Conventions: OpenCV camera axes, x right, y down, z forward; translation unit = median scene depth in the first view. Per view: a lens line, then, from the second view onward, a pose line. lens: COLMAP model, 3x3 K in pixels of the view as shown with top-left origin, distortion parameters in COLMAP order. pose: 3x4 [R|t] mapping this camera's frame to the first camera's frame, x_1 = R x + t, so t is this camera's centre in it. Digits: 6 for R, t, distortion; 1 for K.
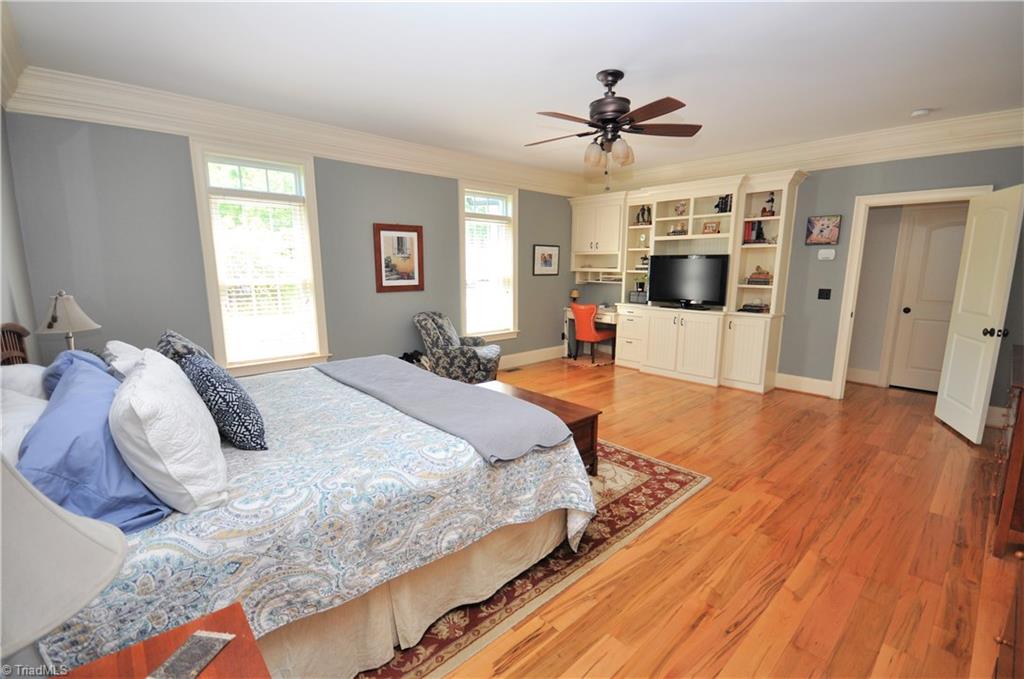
lens RADIAL K [[451.2, 0, 512.6], [0, 451.2, 342.4], [0, 0, 1]] dist [-0.003379, -0.002252]
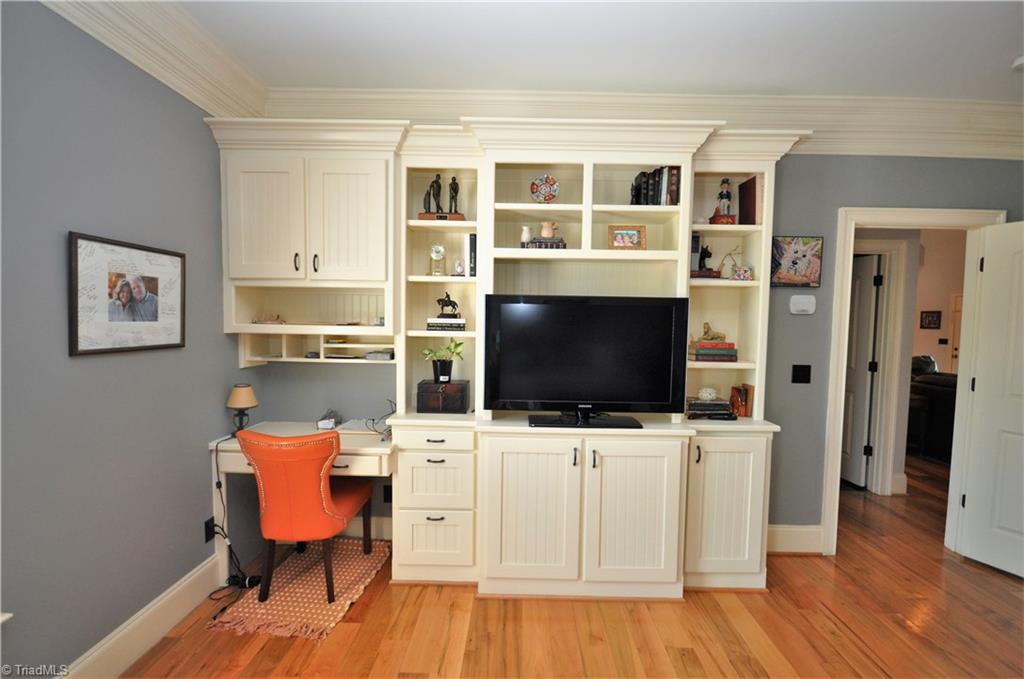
lens RADIAL K [[451.2, 0, 515.6], [0, 451.2, 345.5], [0, 0, 1]] dist [-0.003379, -0.002252]
pose [[0.674275, -0.036372, 0.737584, 0.029447], [0.110559, 0.992502, -0.052127, -0.118994], [-0.730157, 0.116695, 0.673241, 0.684729]]
